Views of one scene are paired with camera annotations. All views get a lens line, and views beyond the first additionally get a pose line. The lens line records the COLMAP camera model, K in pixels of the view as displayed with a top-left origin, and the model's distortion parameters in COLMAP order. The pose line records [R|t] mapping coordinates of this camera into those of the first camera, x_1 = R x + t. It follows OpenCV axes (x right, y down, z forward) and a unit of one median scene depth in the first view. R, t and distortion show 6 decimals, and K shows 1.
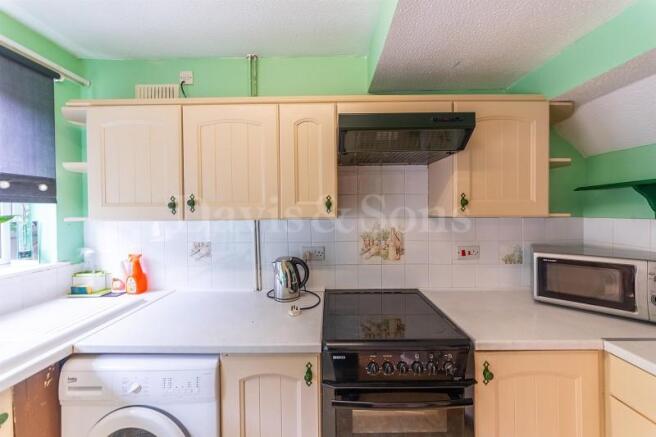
lens RADIAL K [[230.9, 0, 327.3], [0, 230.9, 212.5], [0, 0, 1]] dist [0.000176, 0.000036]
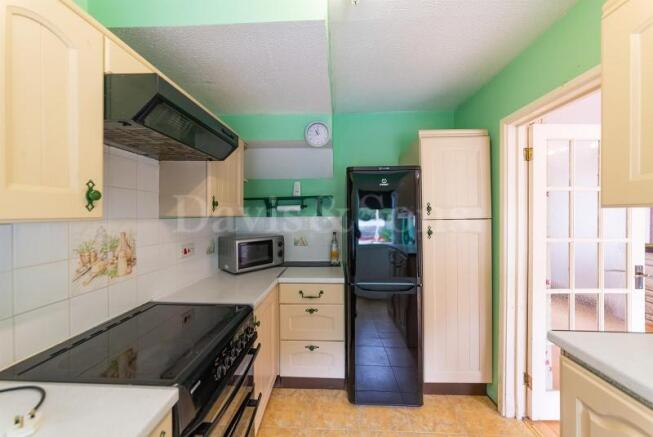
lens RADIAL K [[229.8, 0, 325.8], [0, 229.8, 212.5], [0, 0, 1]] dist [0.000176, 0.000036]
pose [[0.045240, 0.012119, 0.998903, -0.440742], [0.014665, 0.999811, -0.012794, 0.019673], [-0.998869, 0.015227, 0.045053, 0.302713]]
